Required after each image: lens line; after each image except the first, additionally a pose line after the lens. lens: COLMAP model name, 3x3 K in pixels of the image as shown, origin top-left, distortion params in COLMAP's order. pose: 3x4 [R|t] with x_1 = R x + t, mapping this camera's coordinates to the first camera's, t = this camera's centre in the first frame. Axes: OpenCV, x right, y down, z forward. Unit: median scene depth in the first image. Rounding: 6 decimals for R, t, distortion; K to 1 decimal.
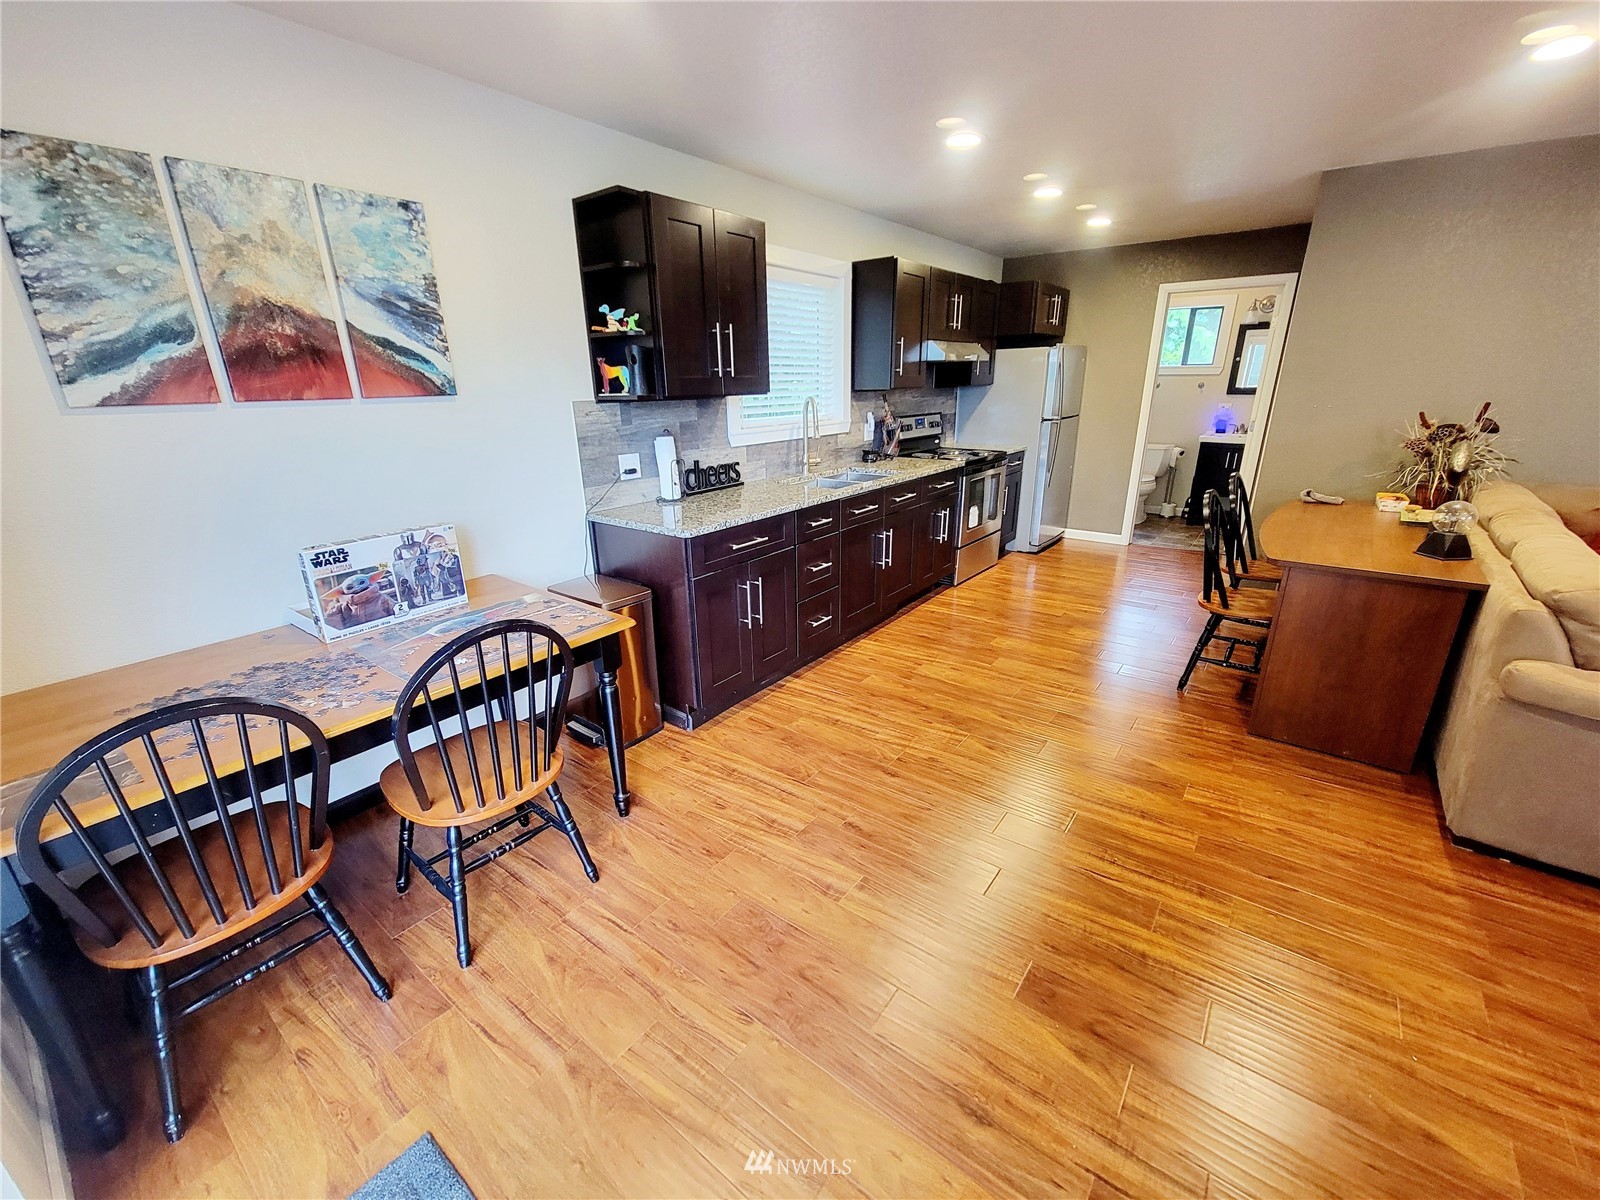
lens RADIAL K [[648.8, 0, 799.0], [0, 648.8, 602.0], [0, 0, 1]] dist [0.002857, -0.000238]
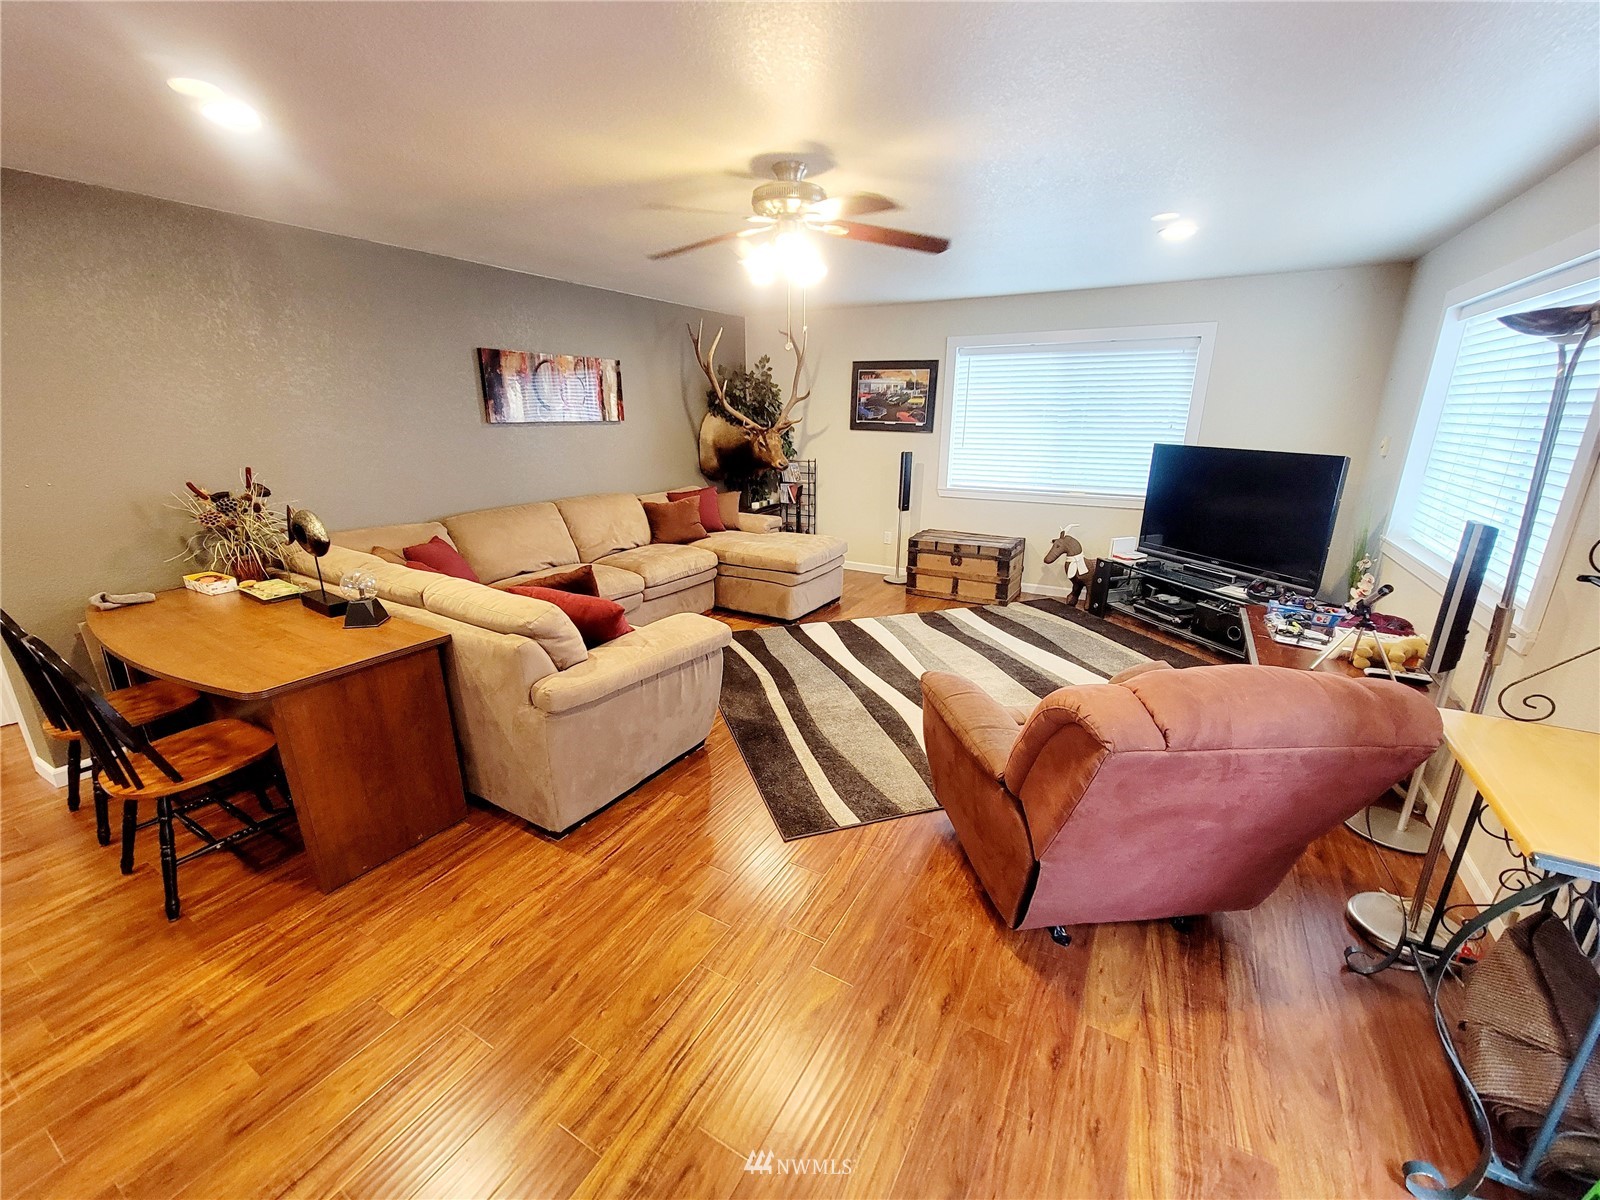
lens RADIAL K [[648.8, 0, 799.0], [0, 648.8, 604.4], [0, 0, 1]] dist [0.002857, -0.000238]
pose [[-0.126090, -0.273935, 0.953447, -0.050403], [0.320752, 0.898234, 0.300490, -0.208492], [-0.938733, 0.343709, -0.025393, 0.439115]]
